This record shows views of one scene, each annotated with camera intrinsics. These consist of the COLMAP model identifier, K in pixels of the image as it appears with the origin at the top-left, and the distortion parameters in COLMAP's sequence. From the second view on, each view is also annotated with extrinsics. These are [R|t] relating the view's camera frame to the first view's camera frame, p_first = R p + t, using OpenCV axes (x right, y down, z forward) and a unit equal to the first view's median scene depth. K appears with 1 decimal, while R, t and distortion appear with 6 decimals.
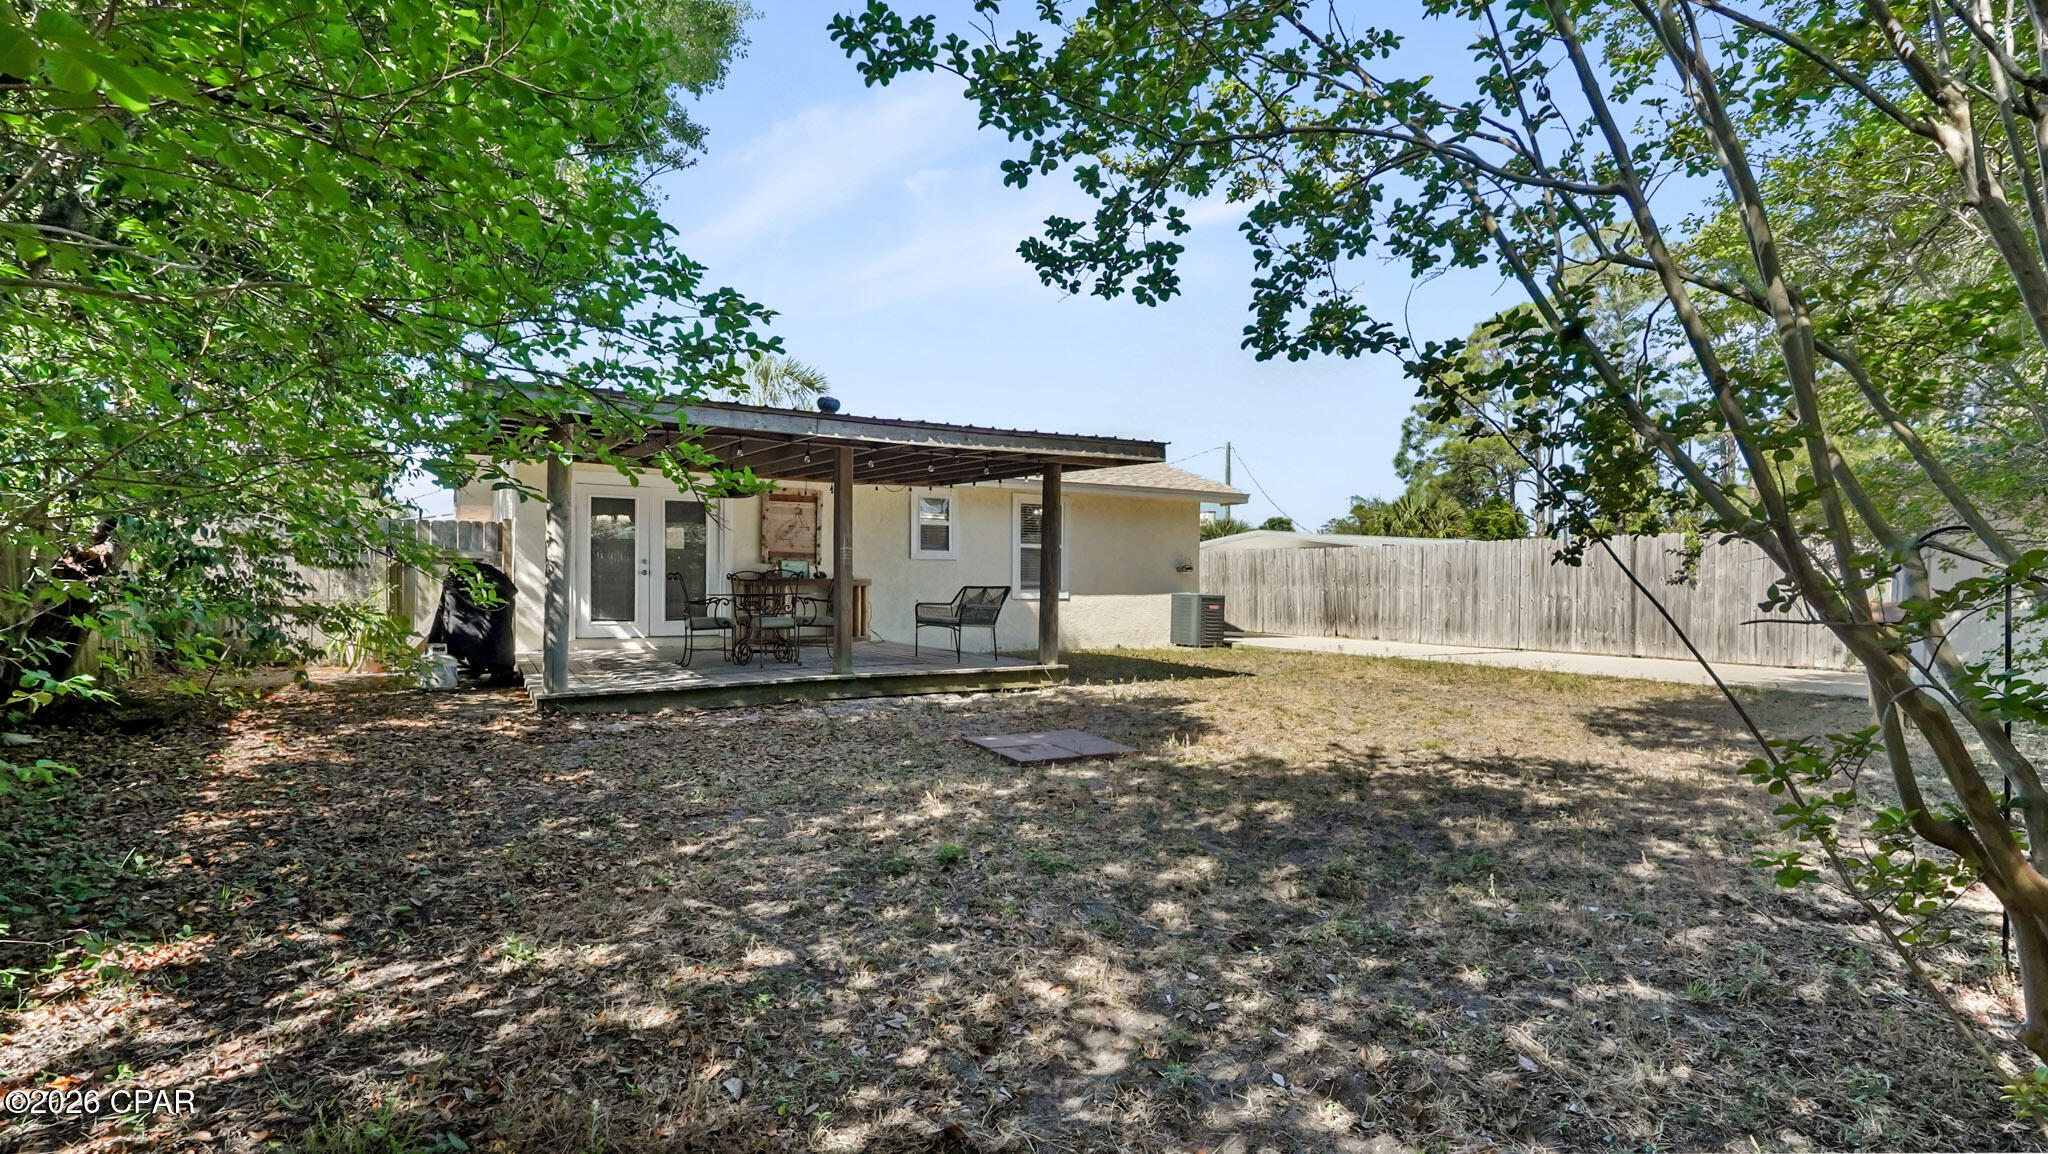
lens RADIAL K [[972.1, 0, 1018.8], [0, 972.1, 660.3], [0, 0, 1]] dist [-0.017817, -0.000081]
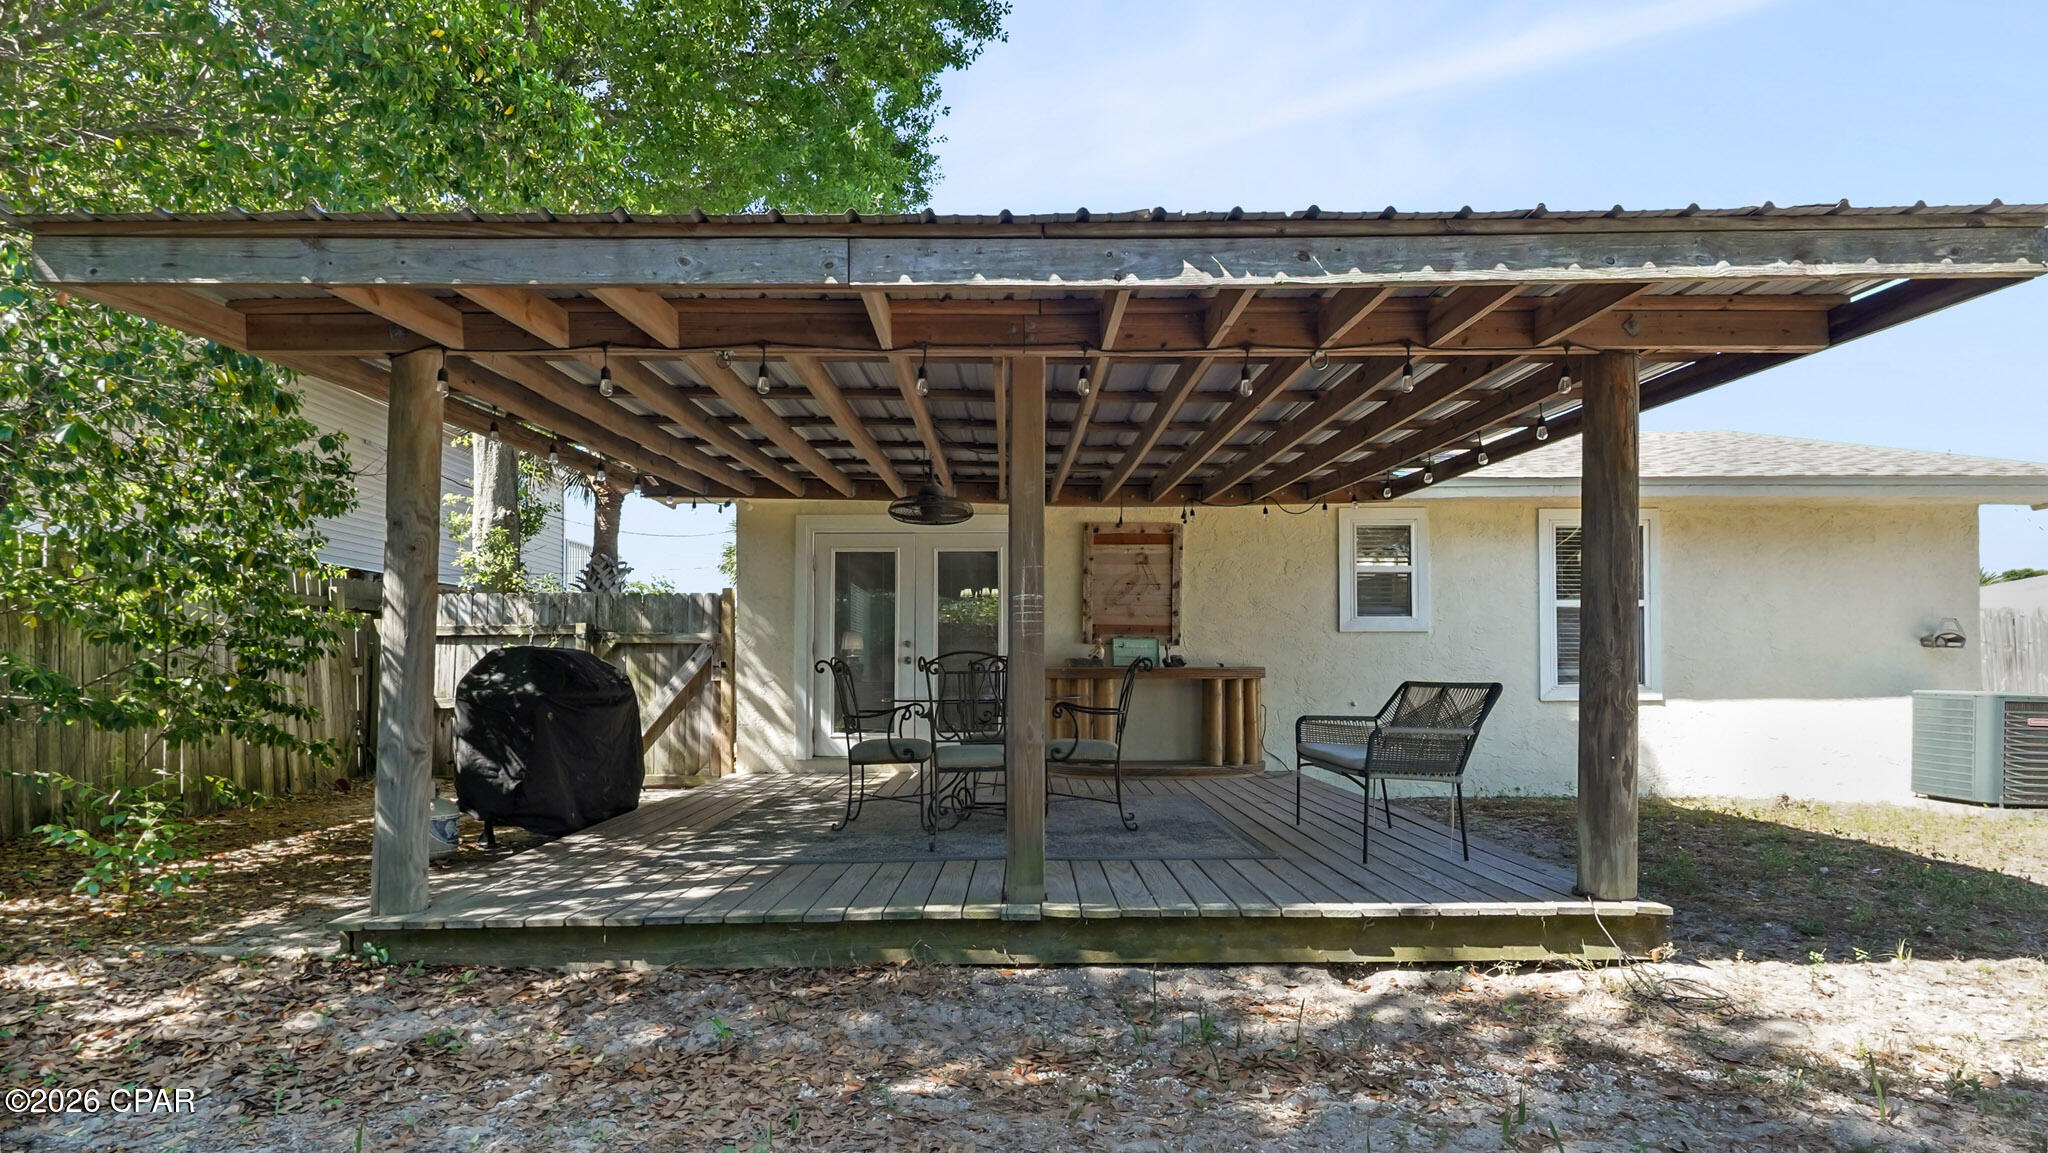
lens RADIAL K [[972.1, 0, 1018.8], [0, 972.1, 659.8], [0, 0, 1]] dist [-0.017817, -0.000081]
pose [[0.863093, -0.011250, -0.504920, 0.019899], [-0.033341, 0.996302, -0.079192, -0.041468], [0.503943, 0.085184, 0.859526, 0.476437]]
